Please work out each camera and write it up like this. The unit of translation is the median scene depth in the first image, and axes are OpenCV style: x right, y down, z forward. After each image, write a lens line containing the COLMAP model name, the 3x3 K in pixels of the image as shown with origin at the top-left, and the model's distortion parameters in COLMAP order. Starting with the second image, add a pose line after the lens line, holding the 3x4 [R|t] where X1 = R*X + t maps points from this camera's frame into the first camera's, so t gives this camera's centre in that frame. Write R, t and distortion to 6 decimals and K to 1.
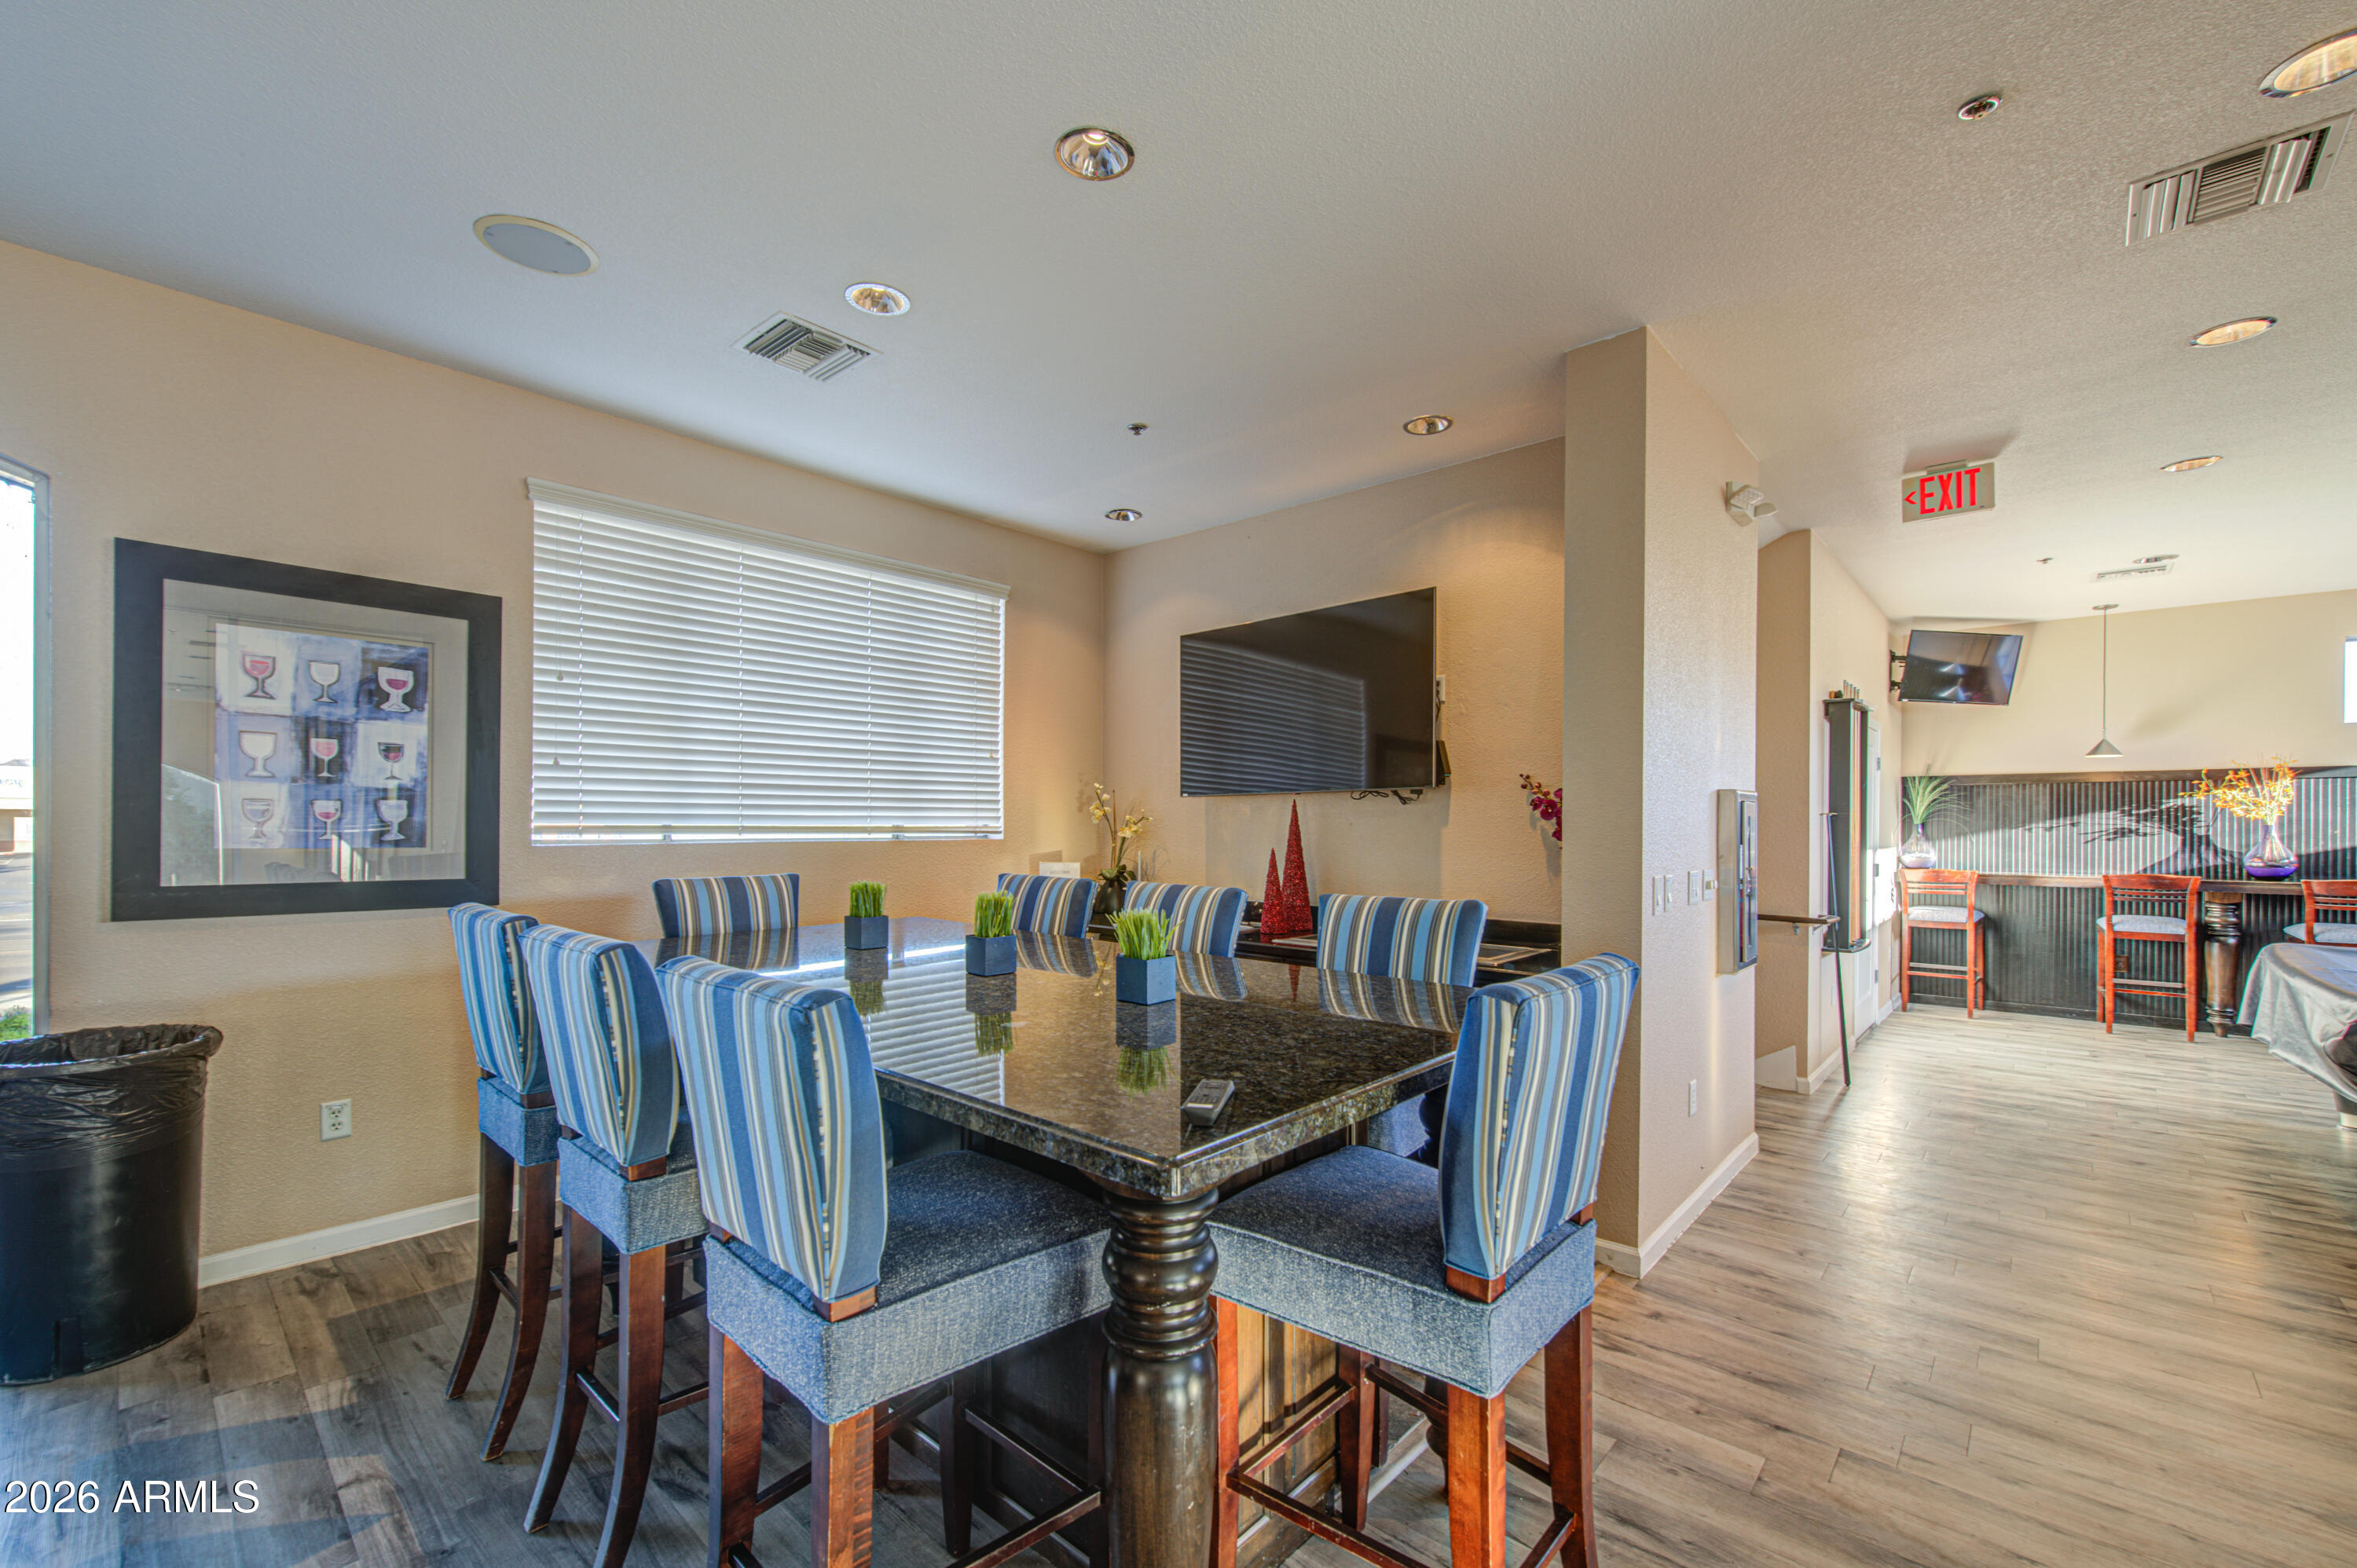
lens RADIAL K [[970.2, 0, 1205.2], [0, 970.2, 820.1], [0, 0, 1]] dist [0.005345, -0.003292]
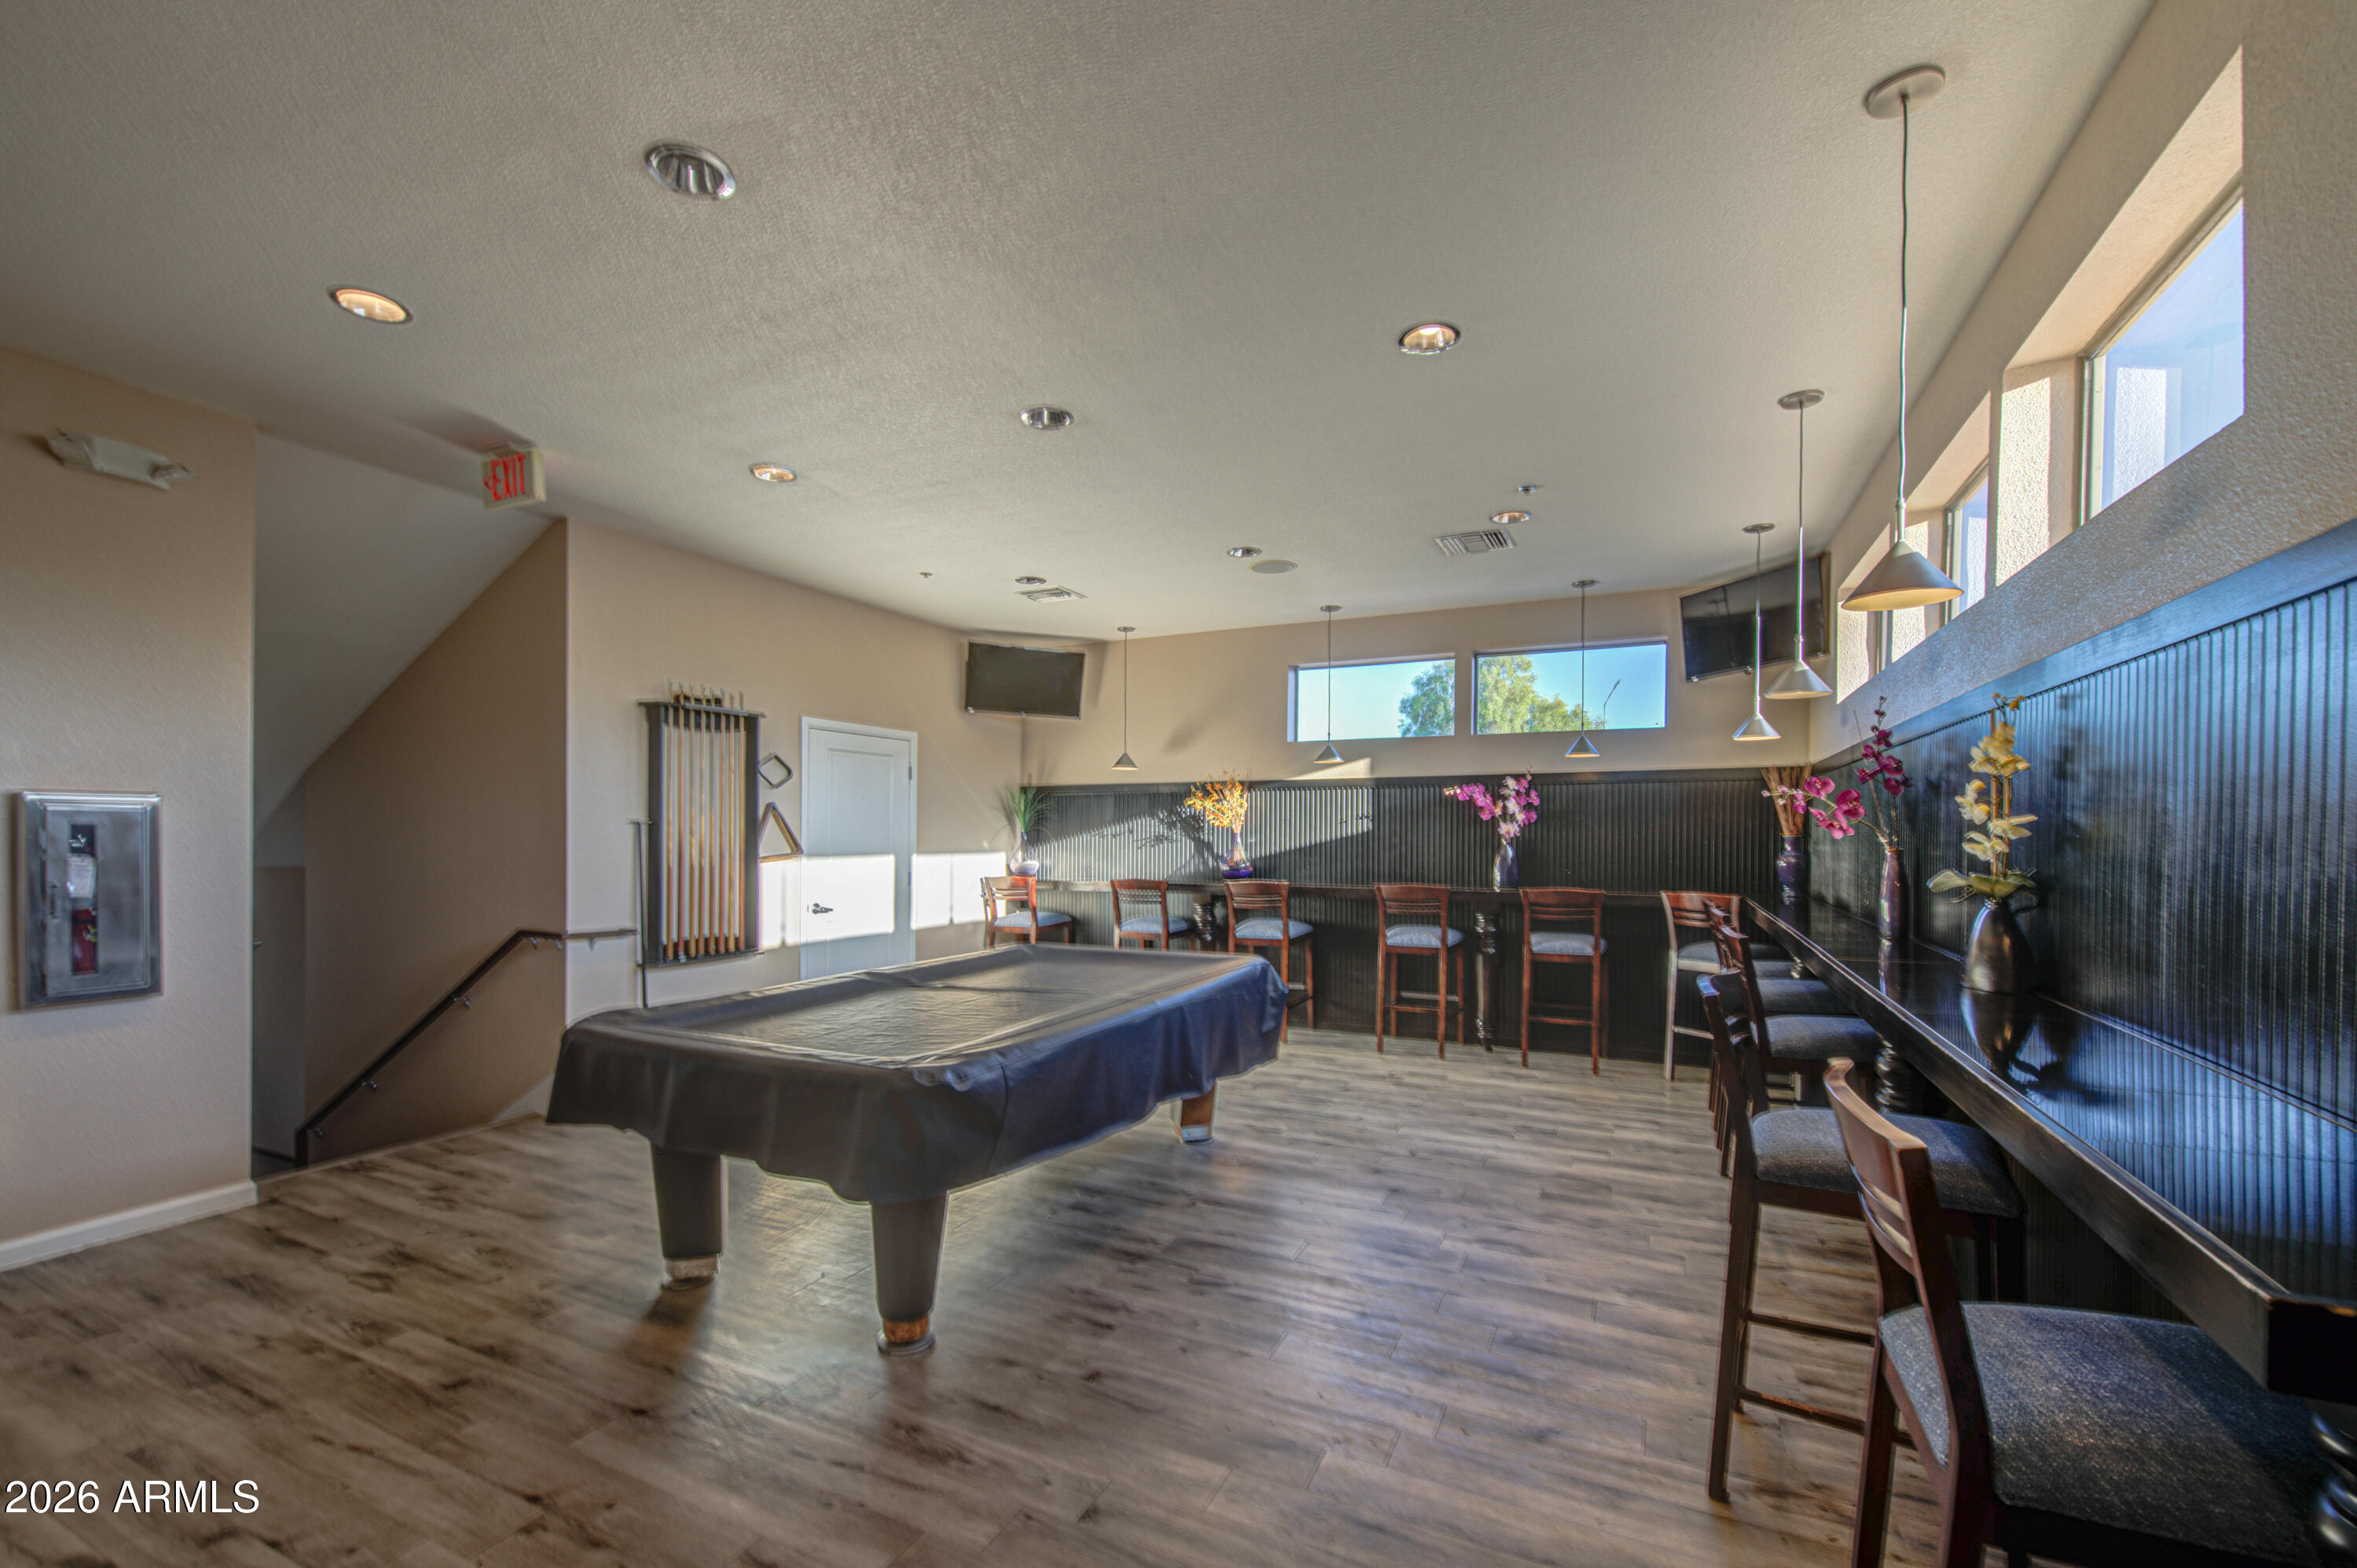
lens RADIAL K [[970.2, 0, 1229.8], [0, 970.2, 843.0], [0, 0, 1]] dist [0.005345, -0.003292]
pose [[0.954802, -0.007033, 0.297161, 0.749998], [0.002024, 0.999851, 0.017159, -0.000994], [-0.297237, -0.015782, 0.954673, -0.067396]]
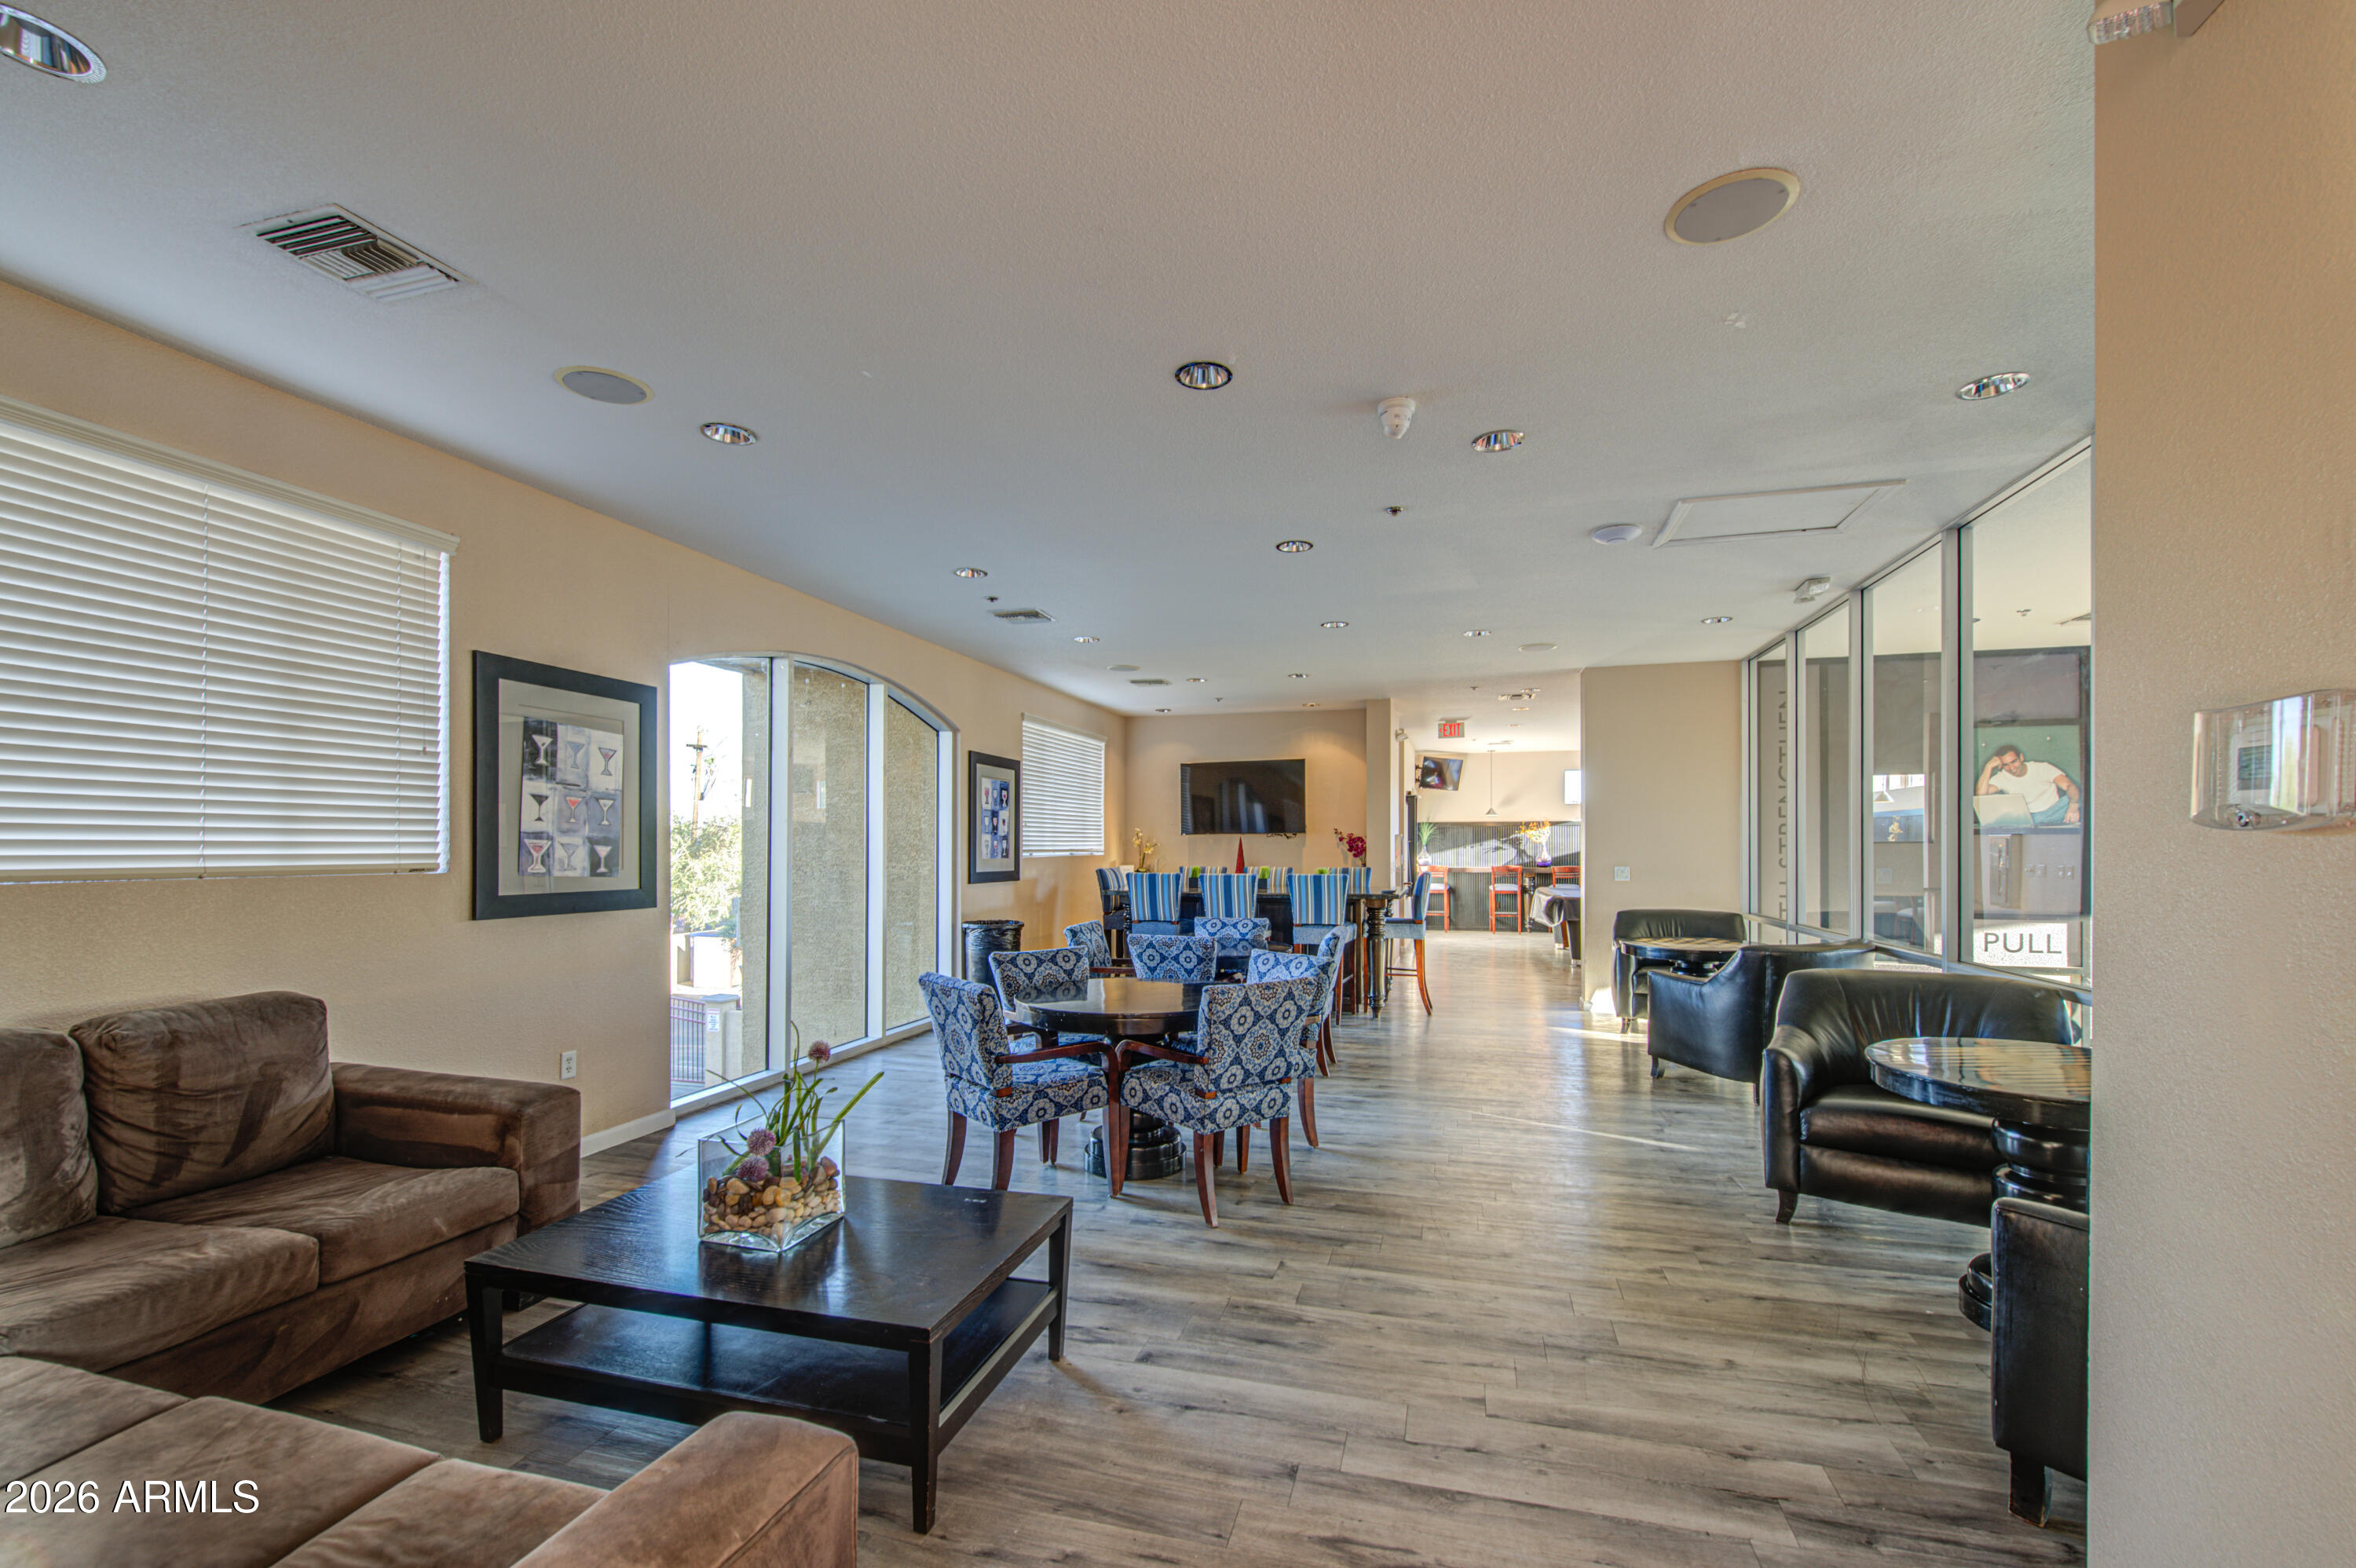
lens RADIAL K [[969.7, 0, 1198.3], [0, 969.7, 824.7], [0, 0, 1]] dist [0.005345, -0.003292]
pose [[0.894104, 0.003553, 0.447846, -0.775945], [0.004463, 0.999848, -0.016843, -0.008277], [-0.447838, 0.017058, 0.893952, -0.796798]]
